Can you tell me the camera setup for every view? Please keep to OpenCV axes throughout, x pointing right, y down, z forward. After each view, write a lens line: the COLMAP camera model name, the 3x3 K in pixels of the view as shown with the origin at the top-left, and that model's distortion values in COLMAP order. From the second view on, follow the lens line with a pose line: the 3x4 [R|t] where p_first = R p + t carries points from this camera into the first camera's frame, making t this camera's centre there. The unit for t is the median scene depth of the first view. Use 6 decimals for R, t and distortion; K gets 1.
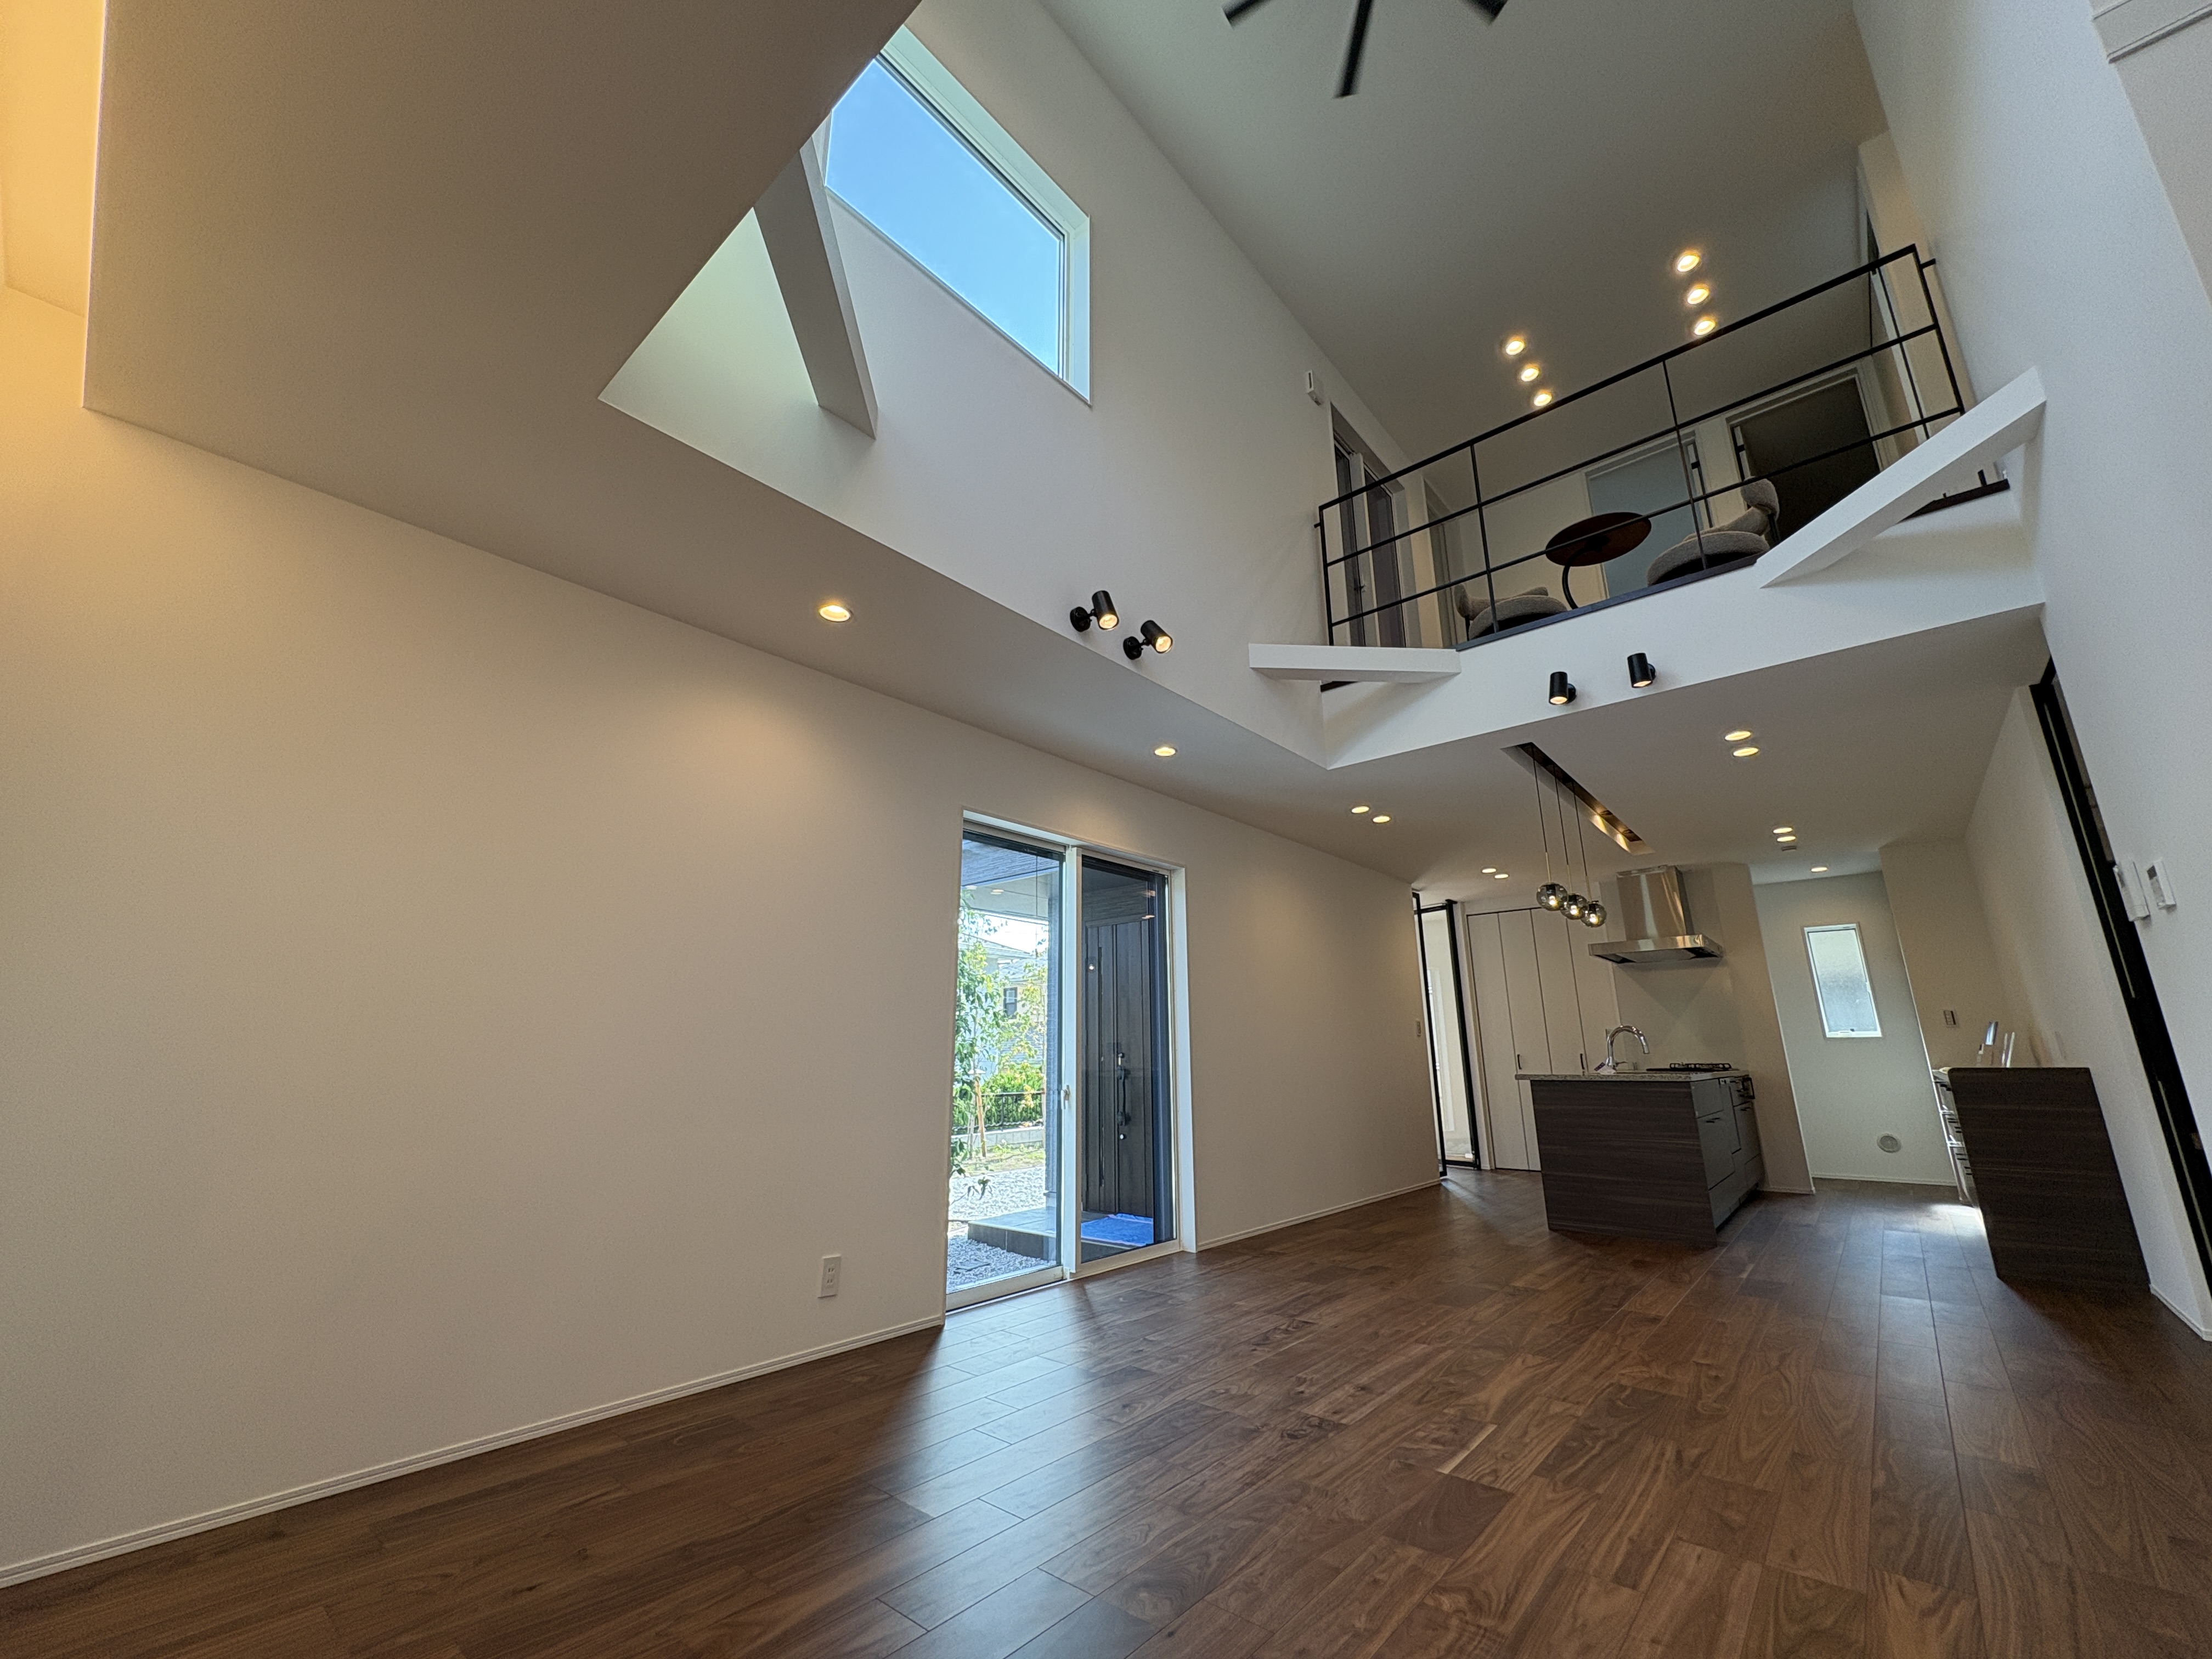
lens RADIAL K [[881.0, 0, 1107.5], [0, 881.0, 832.8], [0, 0, 1]] dist [0.000589, 0.000766]
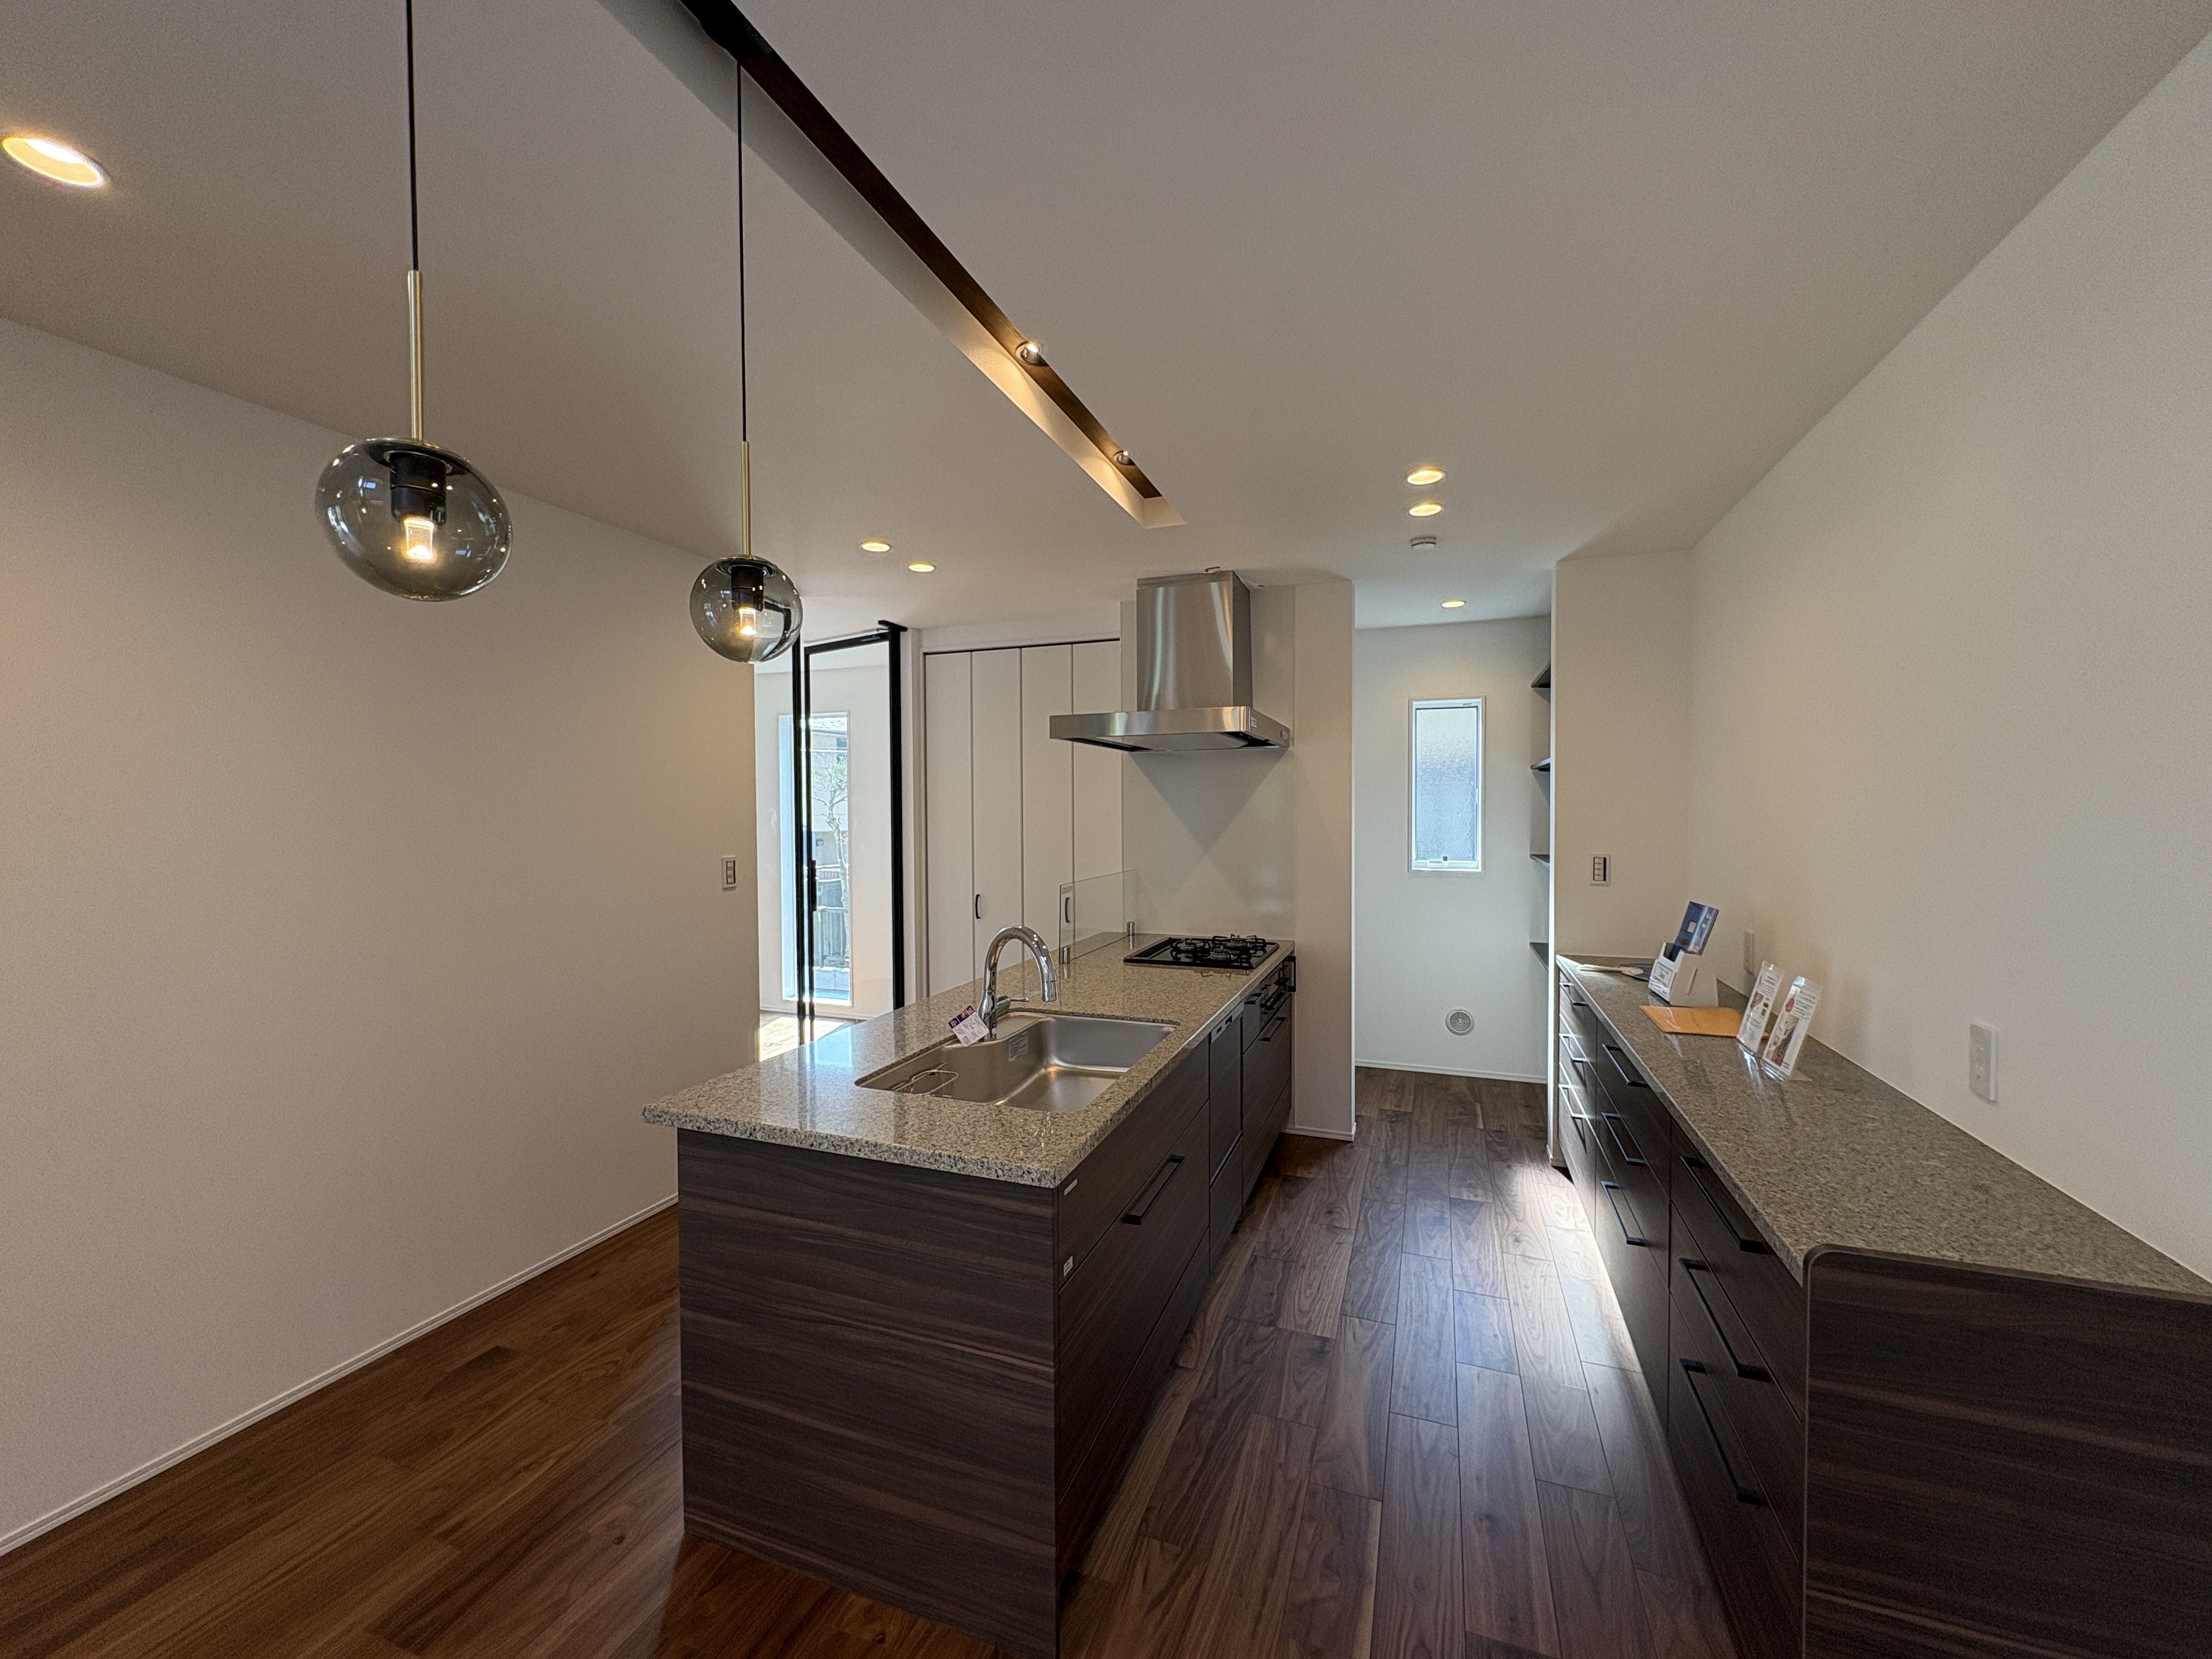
lens RADIAL K [[881.0, 0, 1114.3], [0, 881.0, 831.0], [0, 0, 1]] dist [0.000589, 0.000766]
pose [[0.935698, -0.008923, 0.352690, 0.873049], [-0.088262, 0.961971, 0.258499, 0.125326], [-0.341584, -0.273006, 0.899327, 1.142192]]
